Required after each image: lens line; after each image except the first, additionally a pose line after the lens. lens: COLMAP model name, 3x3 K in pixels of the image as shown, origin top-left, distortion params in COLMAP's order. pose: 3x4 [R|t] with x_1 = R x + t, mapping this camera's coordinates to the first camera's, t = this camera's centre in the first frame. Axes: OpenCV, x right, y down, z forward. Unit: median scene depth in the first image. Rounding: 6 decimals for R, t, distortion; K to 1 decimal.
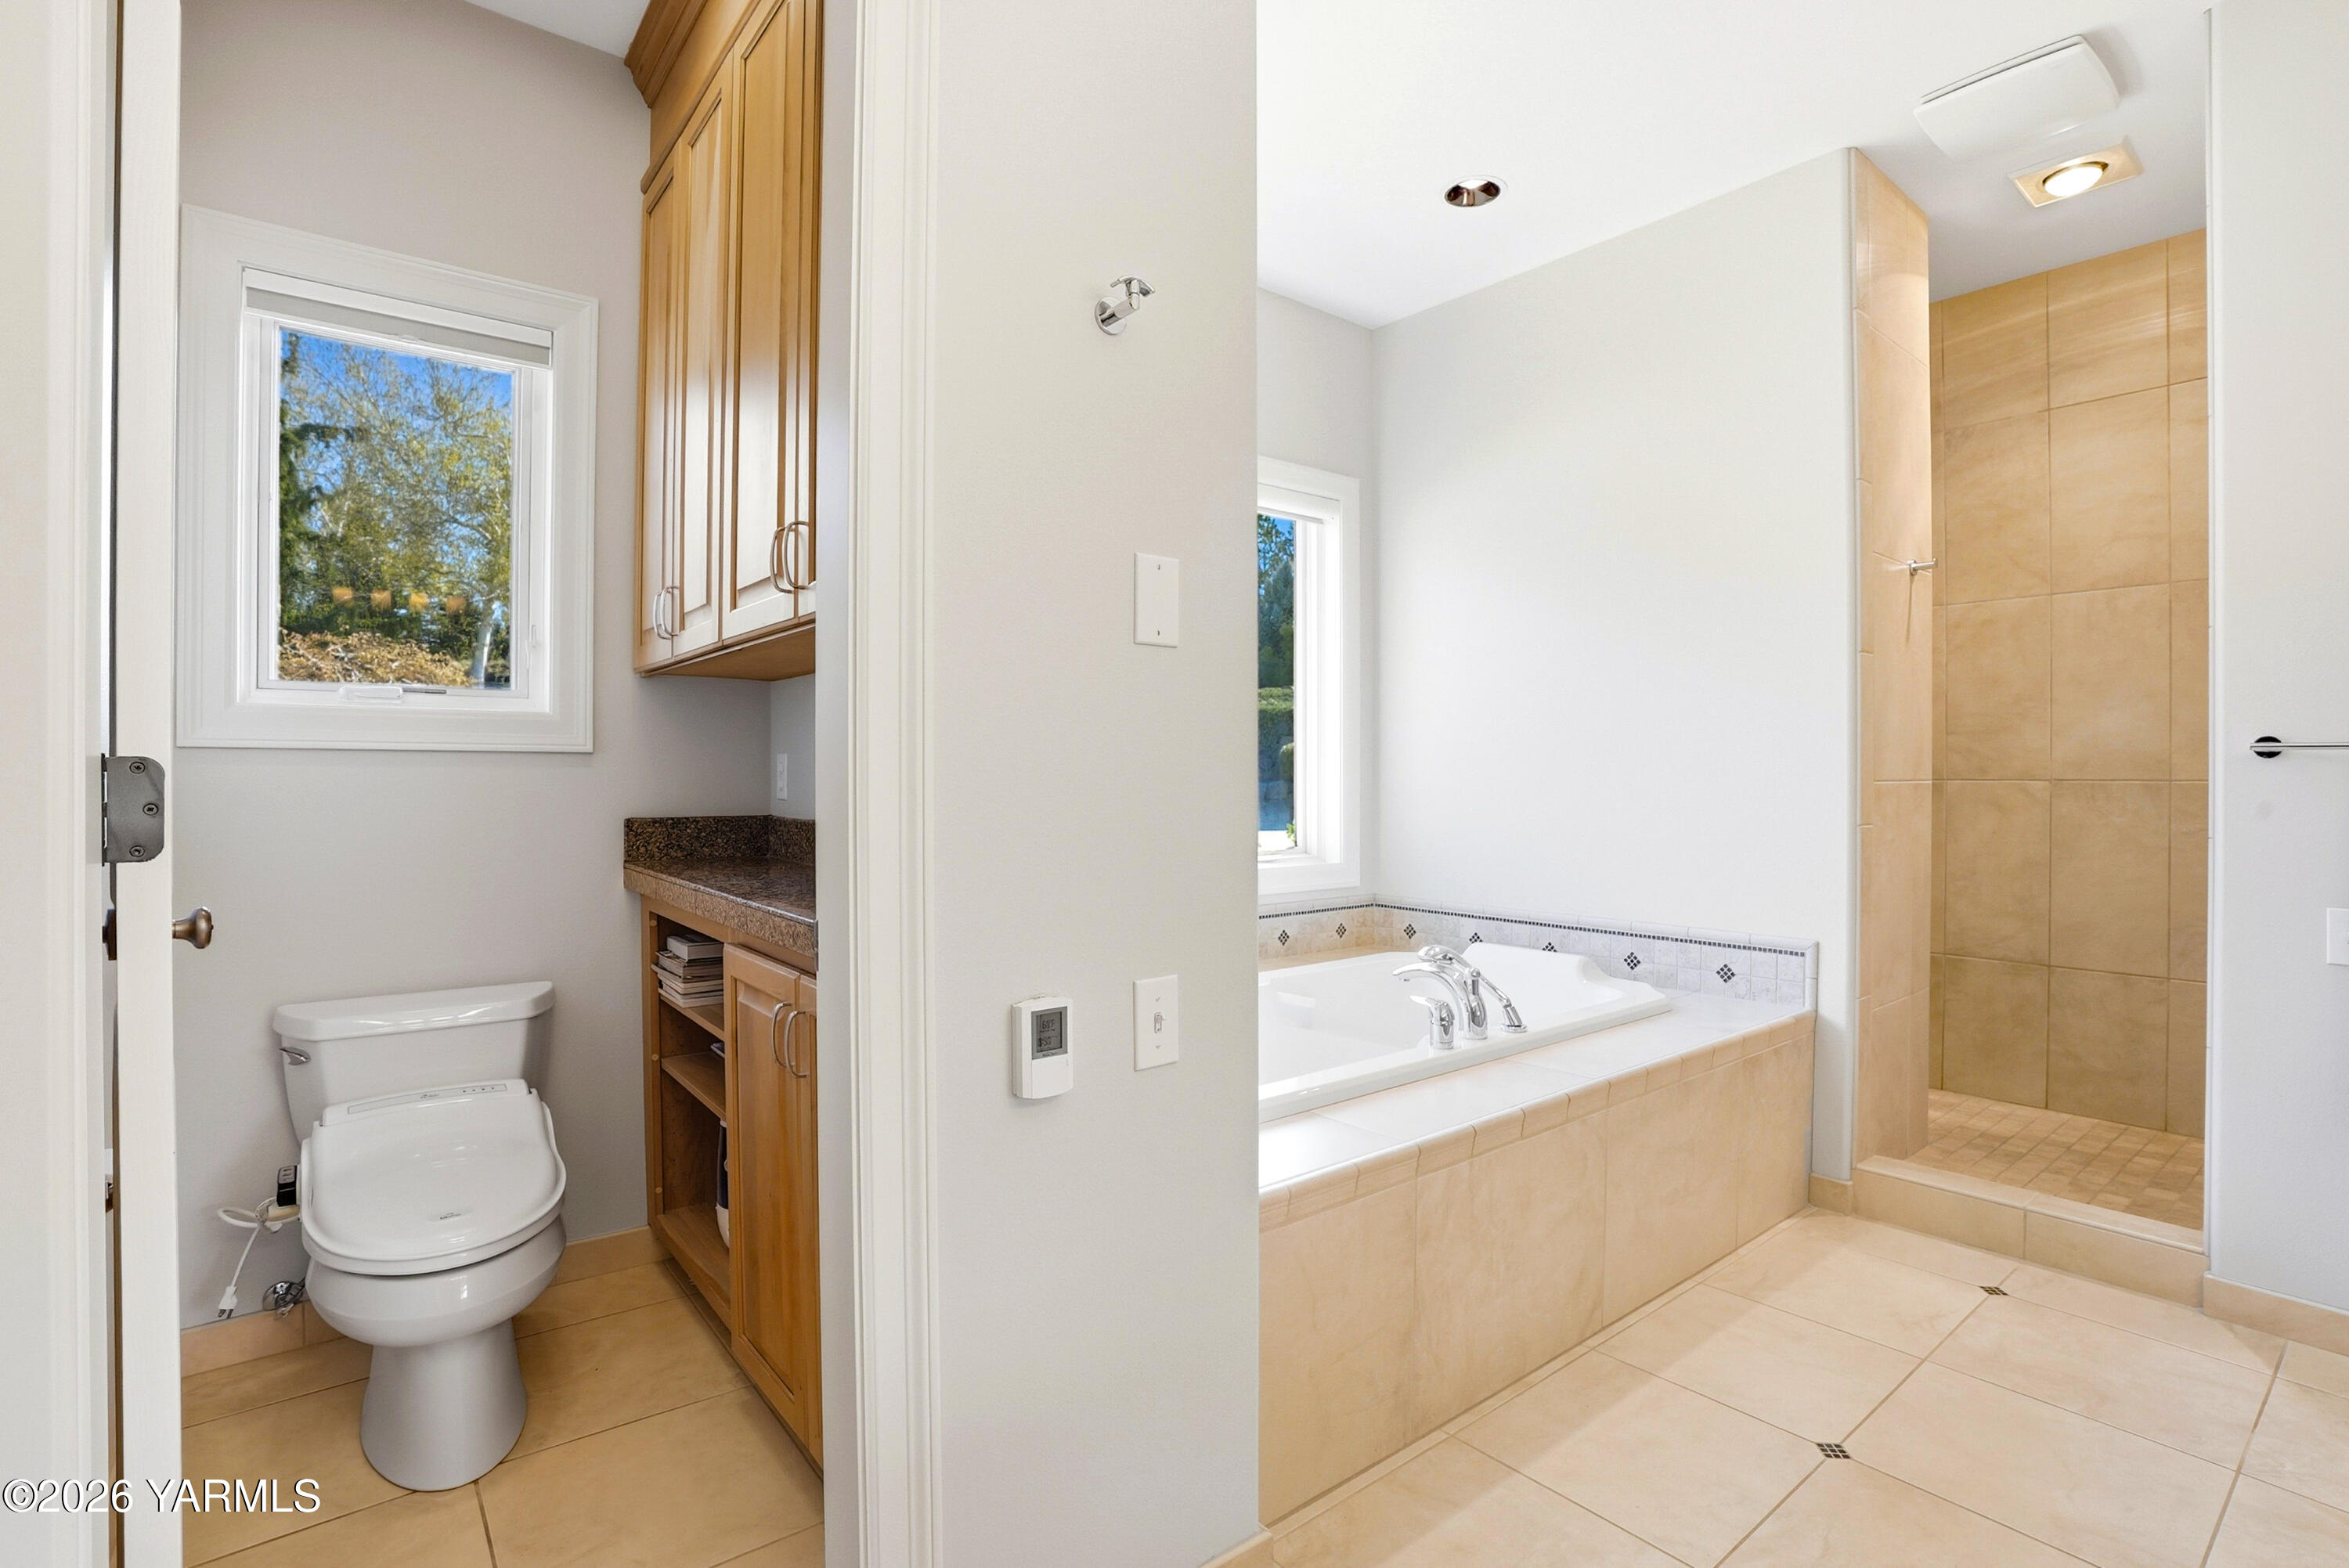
lens RADIAL K [[1105.3, 0, 1182.3], [0, 1105.3, 773.3], [0, 0, 1]] dist [-0.059276, 0.019890]
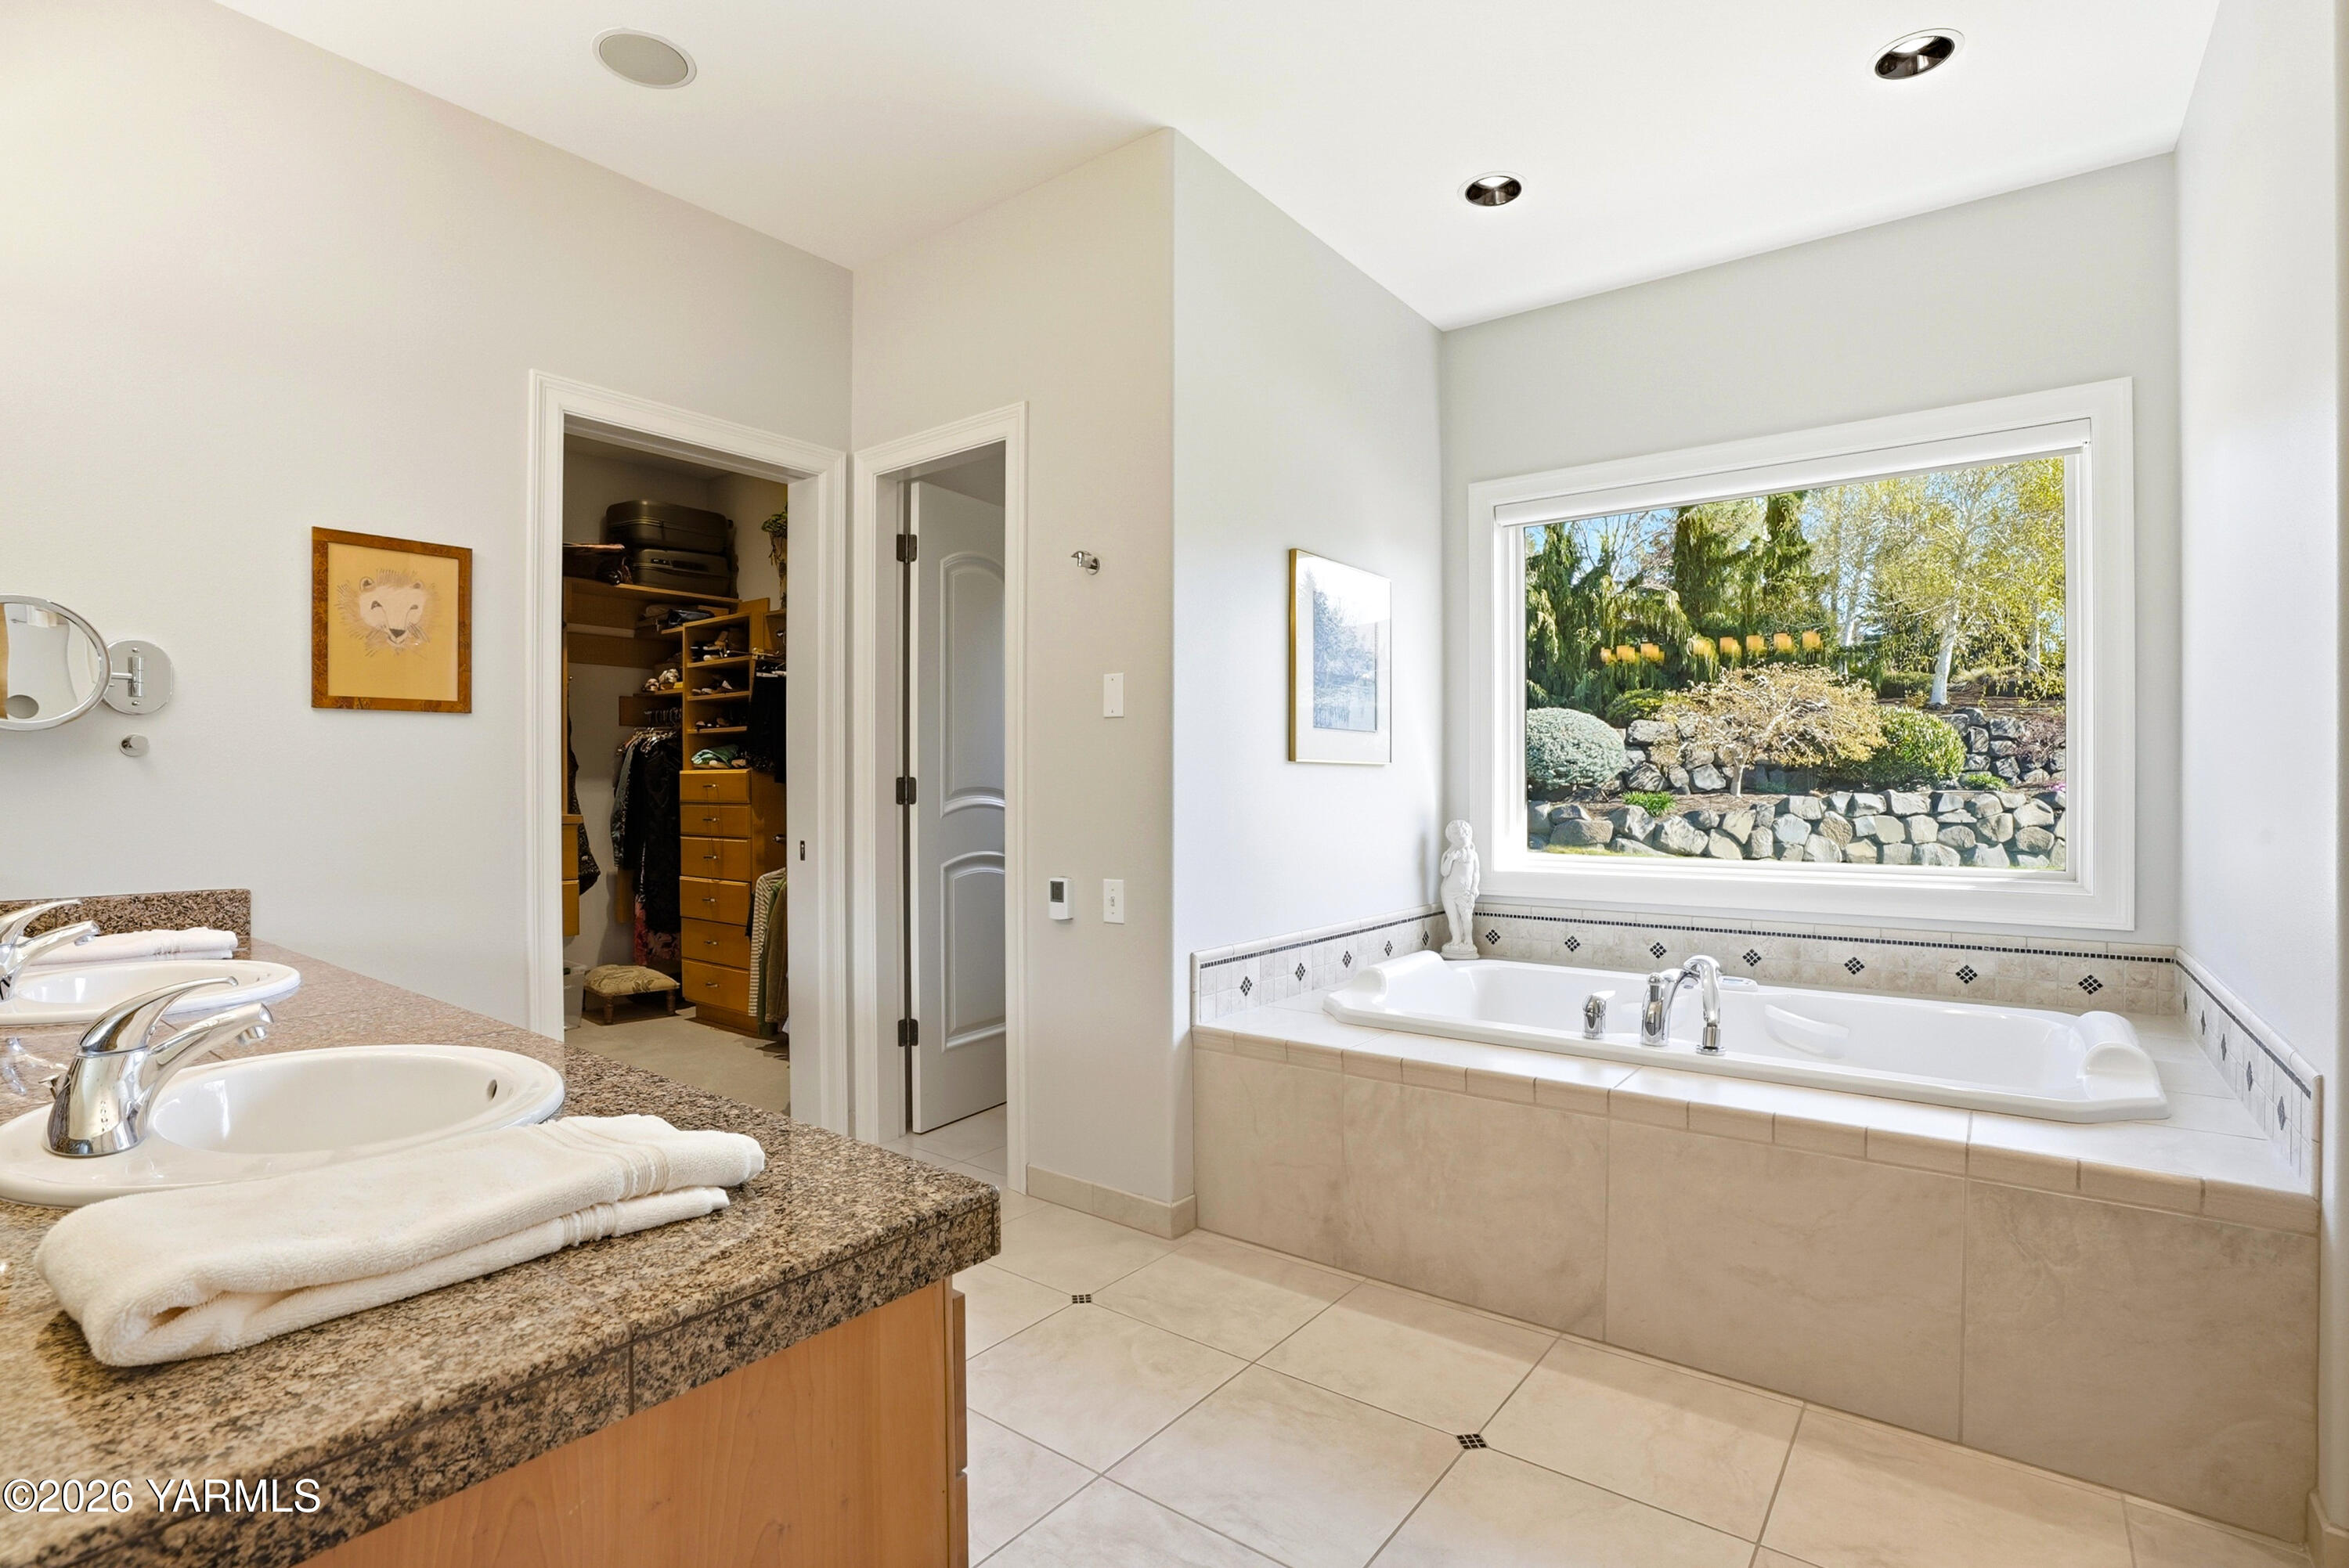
lens RADIAL K [[1105.3, 0, 1182.3], [0, 1105.3, 773.3], [0, 0, 1]] dist [-0.059276, 0.019890]
pose [[0.247162, -0.007813, -0.968943, 1.440945], [0.002445, 0.999969, -0.007439, 0.002740], [0.968971, -0.000531, 0.247174, 0.444497]]
